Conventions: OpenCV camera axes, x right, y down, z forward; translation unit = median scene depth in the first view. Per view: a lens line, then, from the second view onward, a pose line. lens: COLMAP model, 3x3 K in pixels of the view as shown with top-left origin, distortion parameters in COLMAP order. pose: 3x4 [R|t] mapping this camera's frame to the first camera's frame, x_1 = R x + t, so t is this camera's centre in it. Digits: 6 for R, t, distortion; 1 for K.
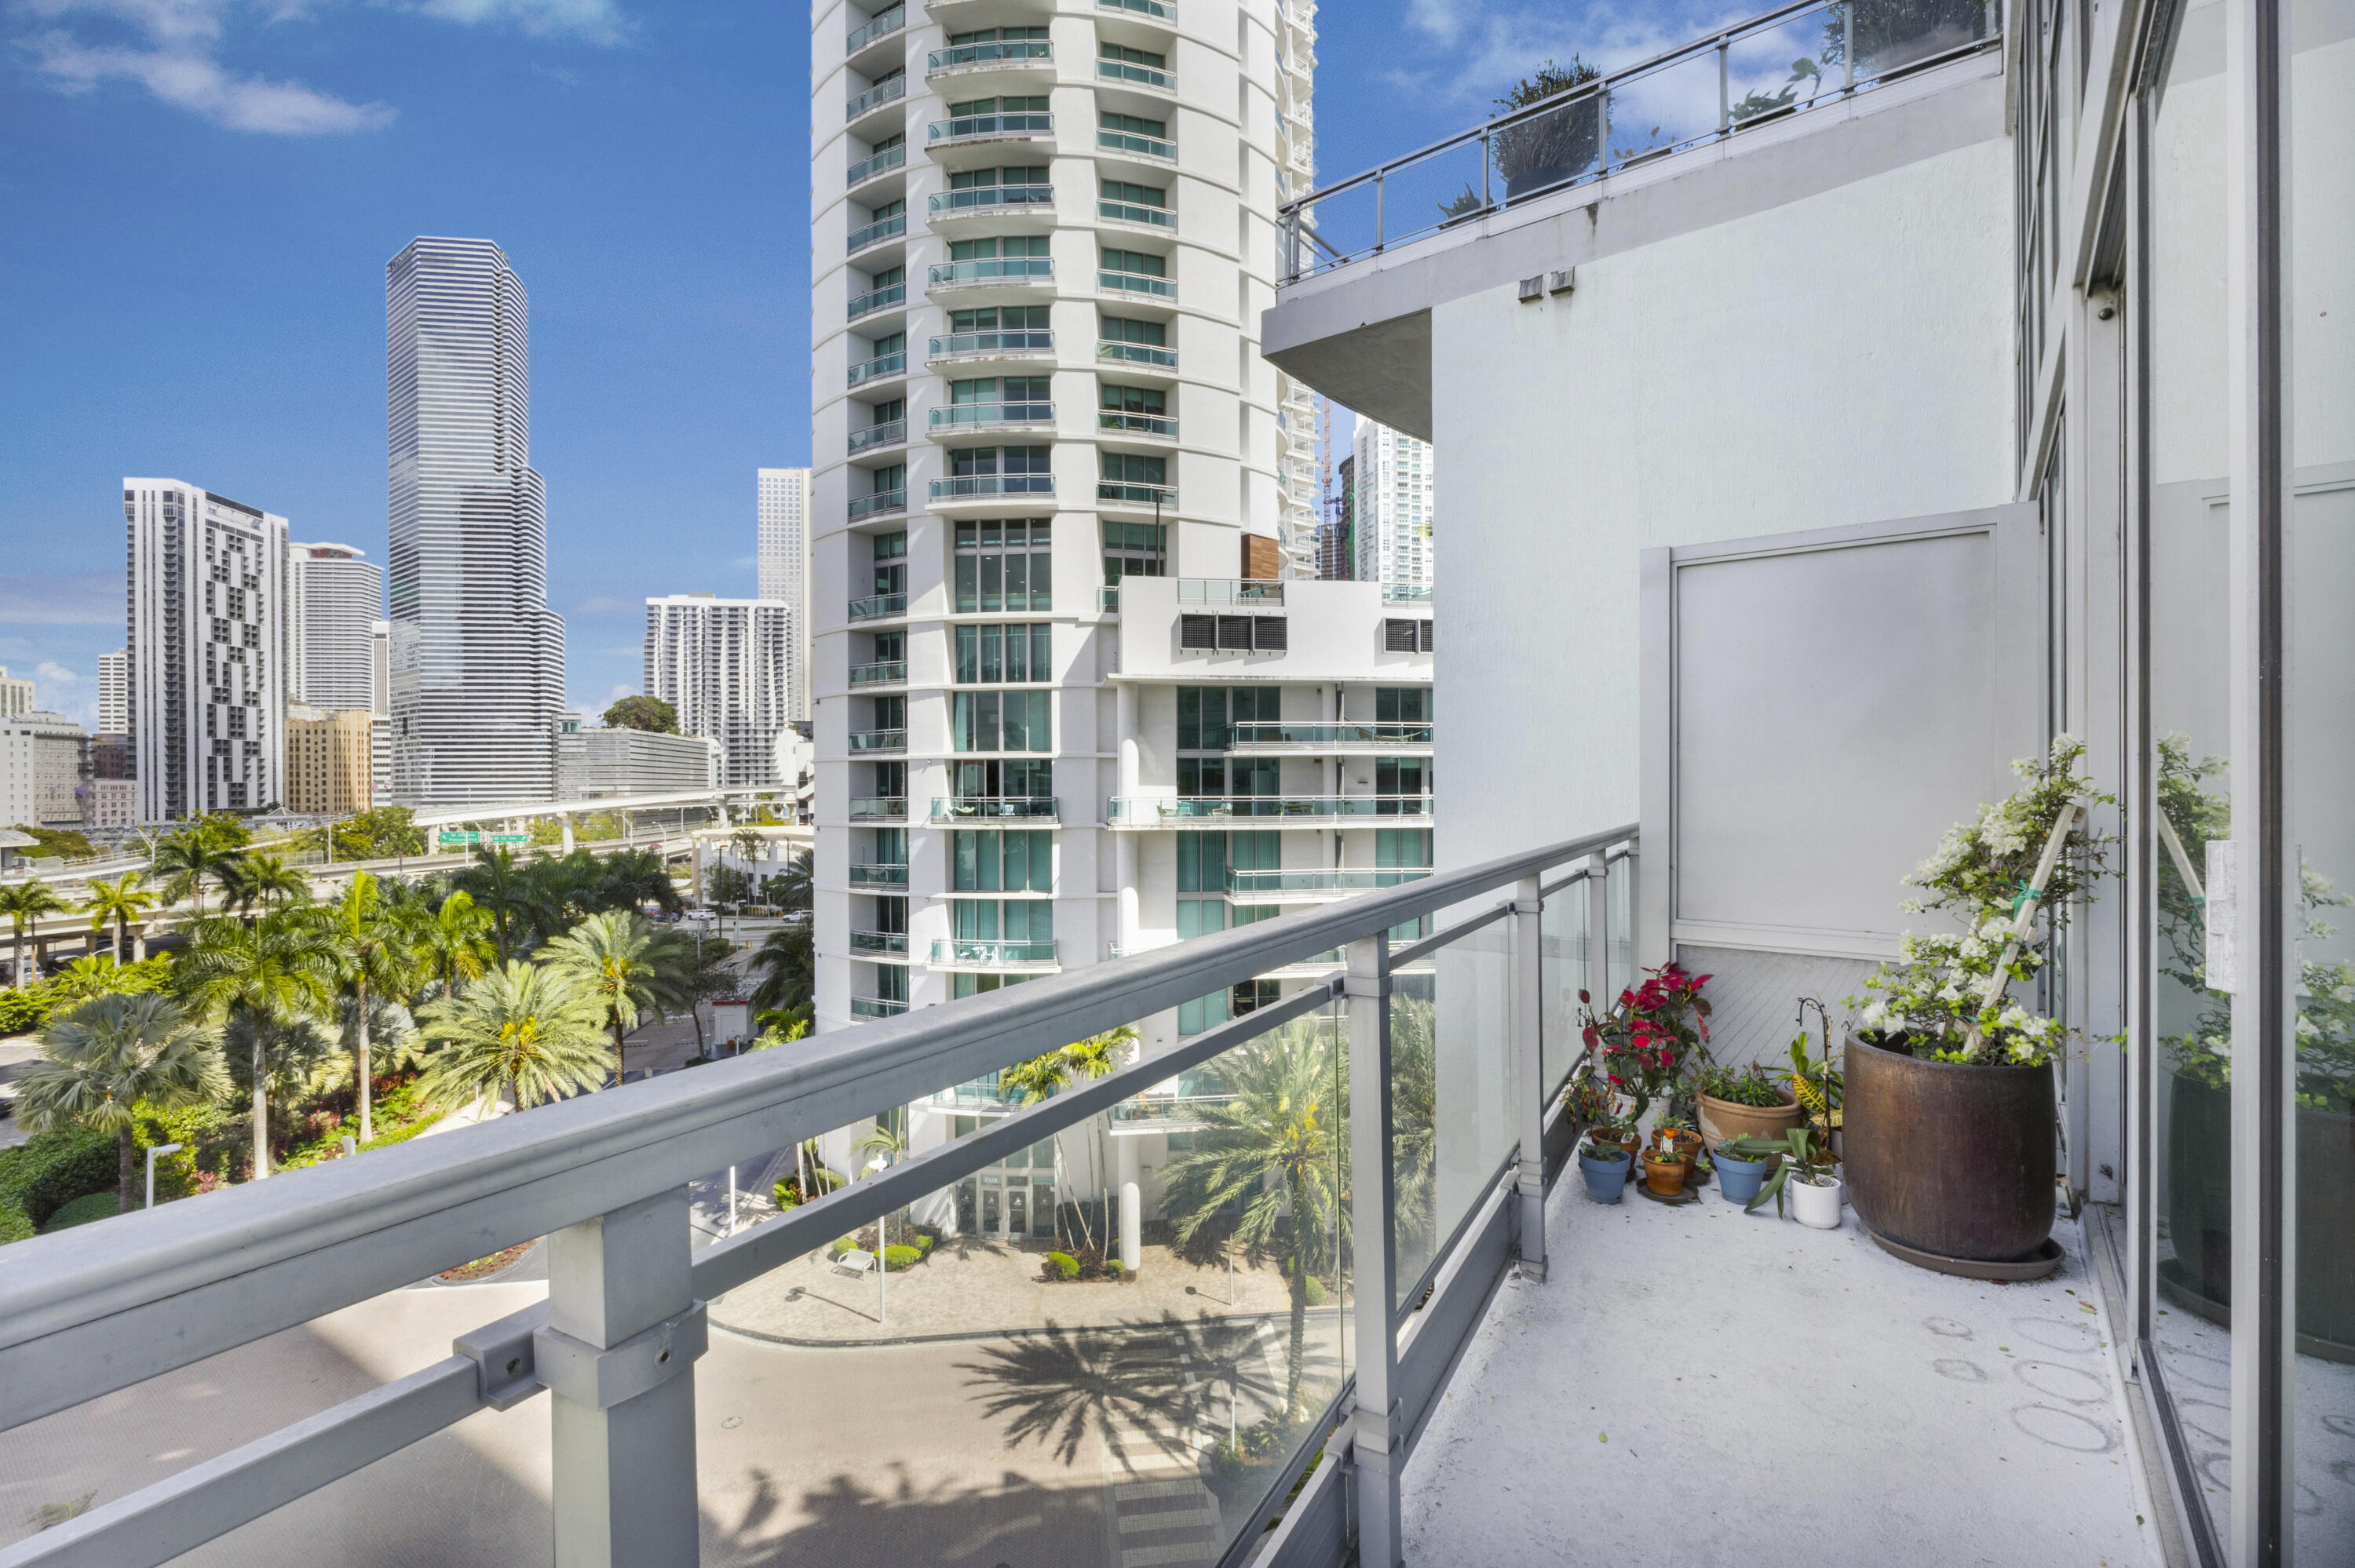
lens RADIAL K [[1048.5, 0, 1189.2], [0, 1048.5, 783.1], [0, 0, 1]] dist [0.000073, 0.000065]
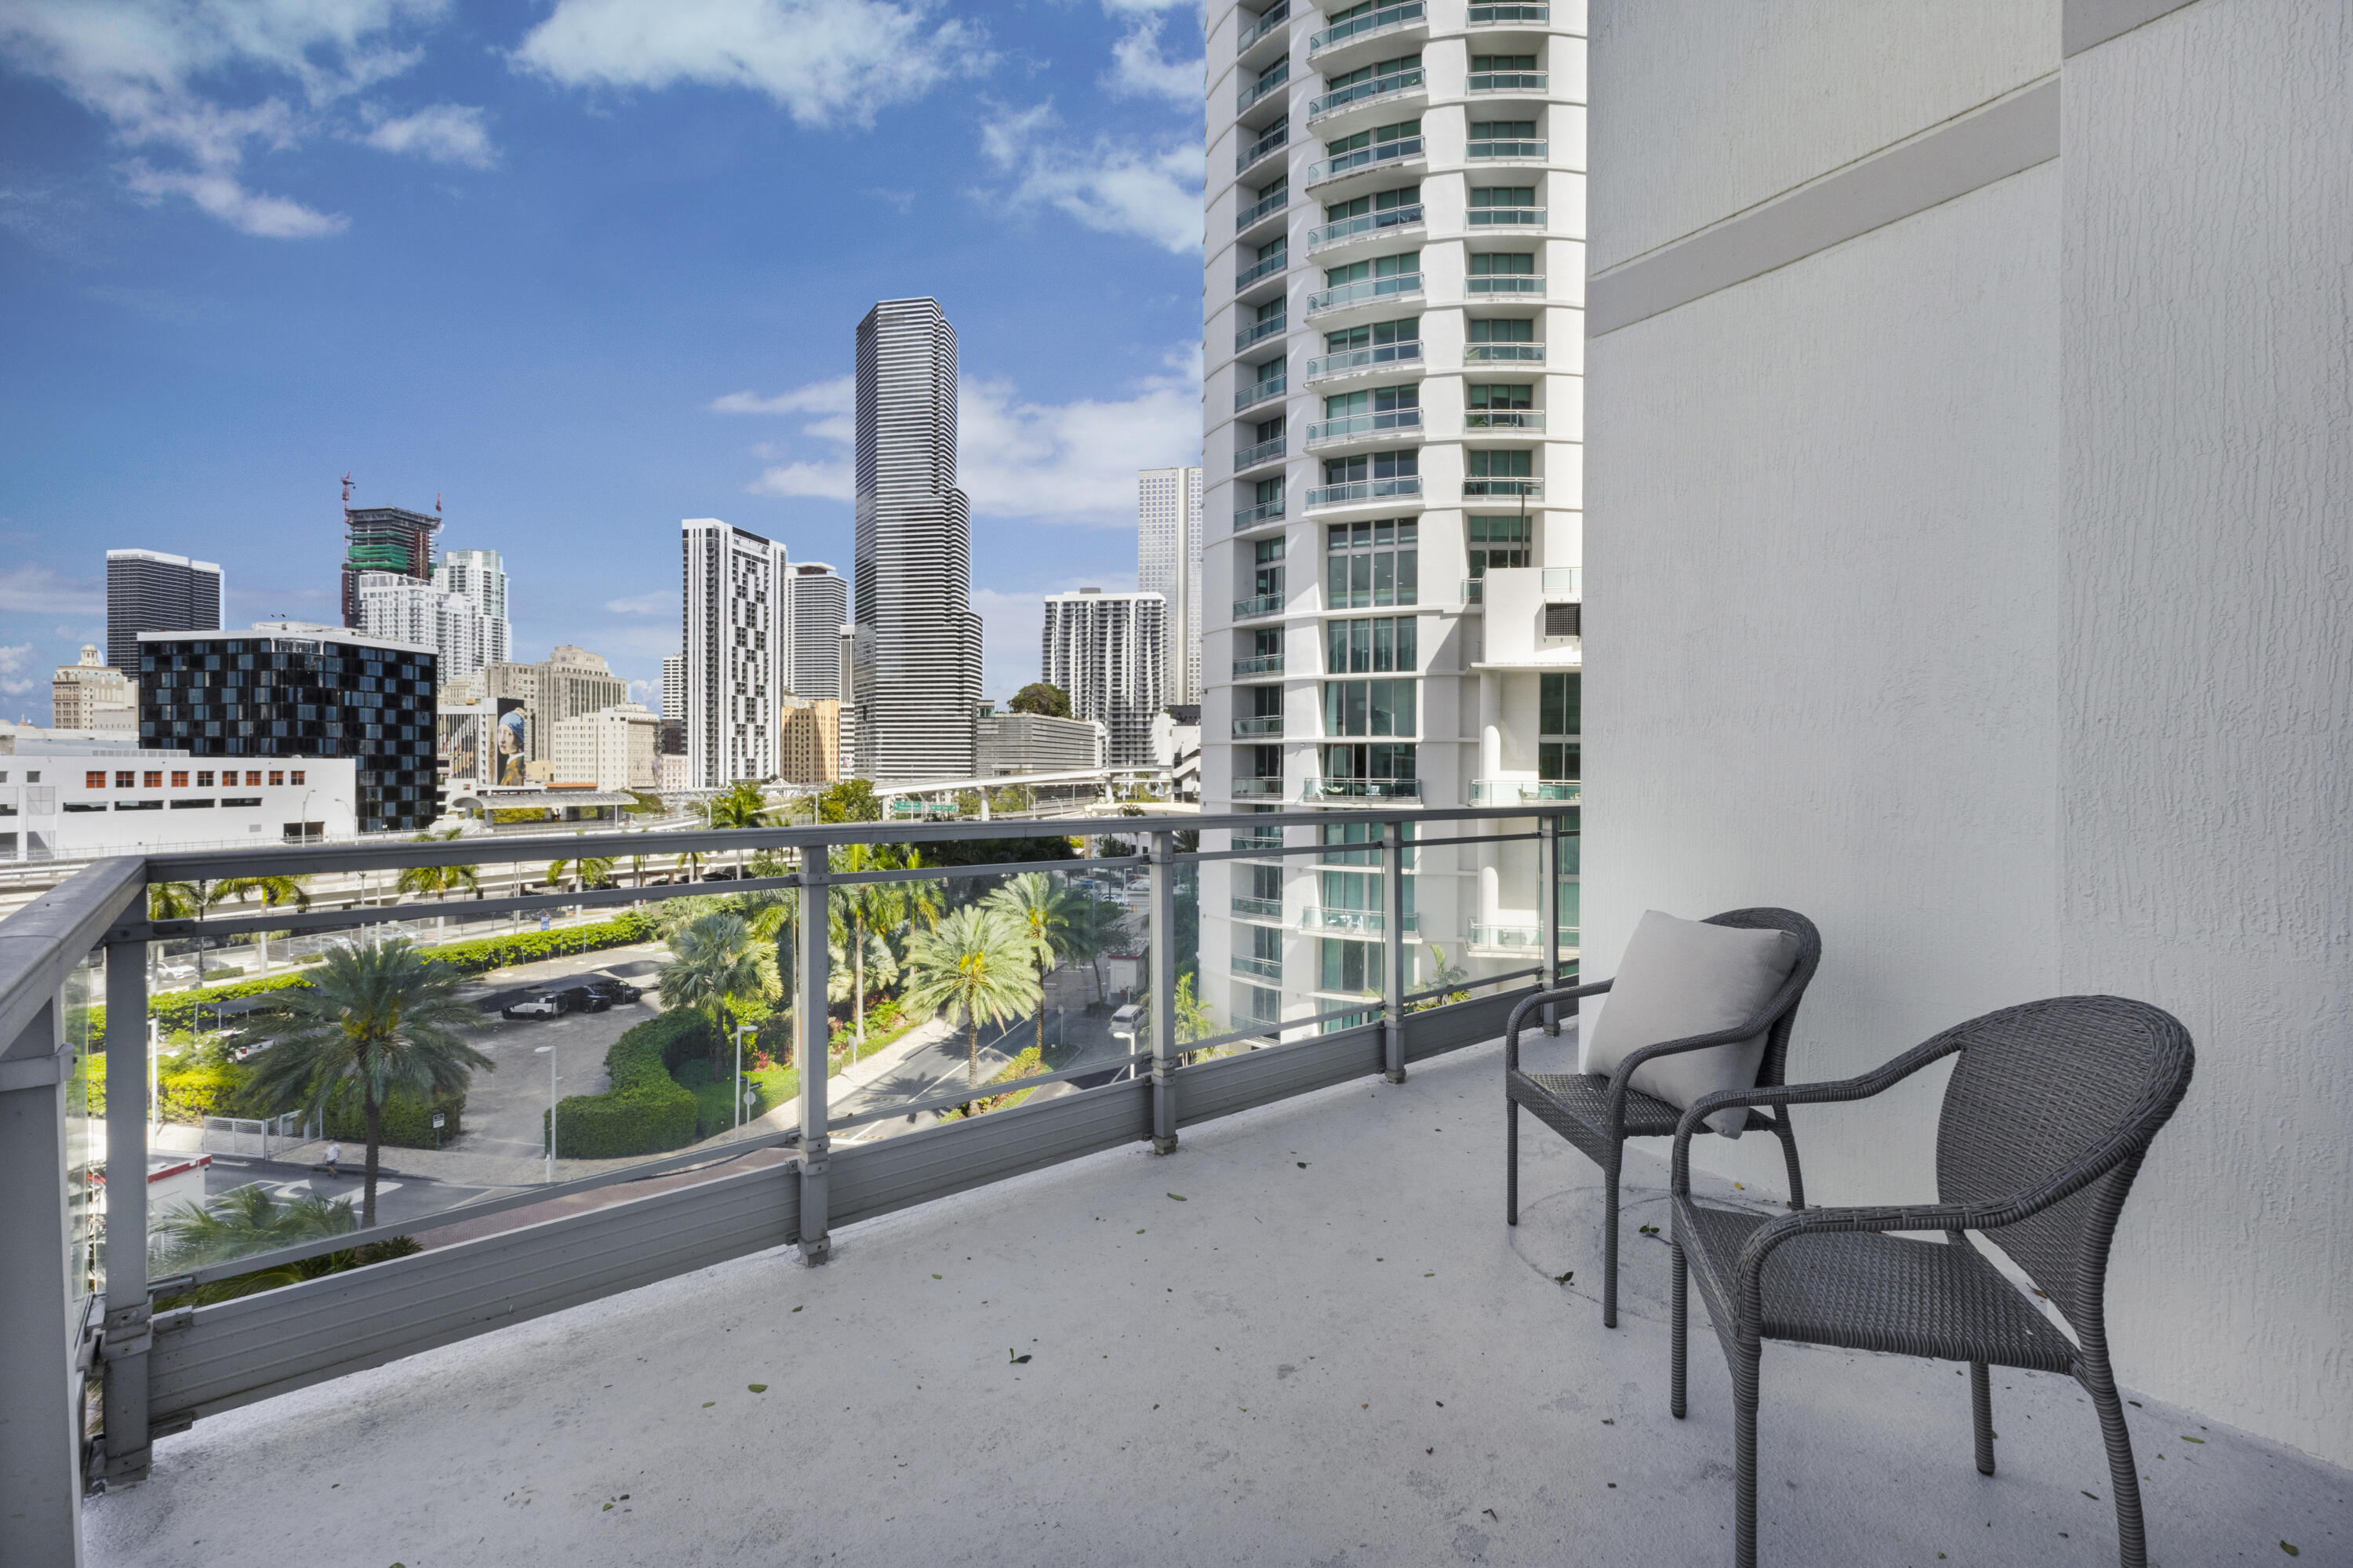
lens RADIAL K [[1083.2, 0, 1171.7], [0, 1083.2, 770.4], [0, 0, 1]] dist [-0.005171, -0.000290]
pose [[0.940023, 0.012836, -0.340870, 0.011026], [-0.011325, 0.999915, 0.006422, 0.000148], [0.340923, -0.002177, 0.940089, -0.115255]]
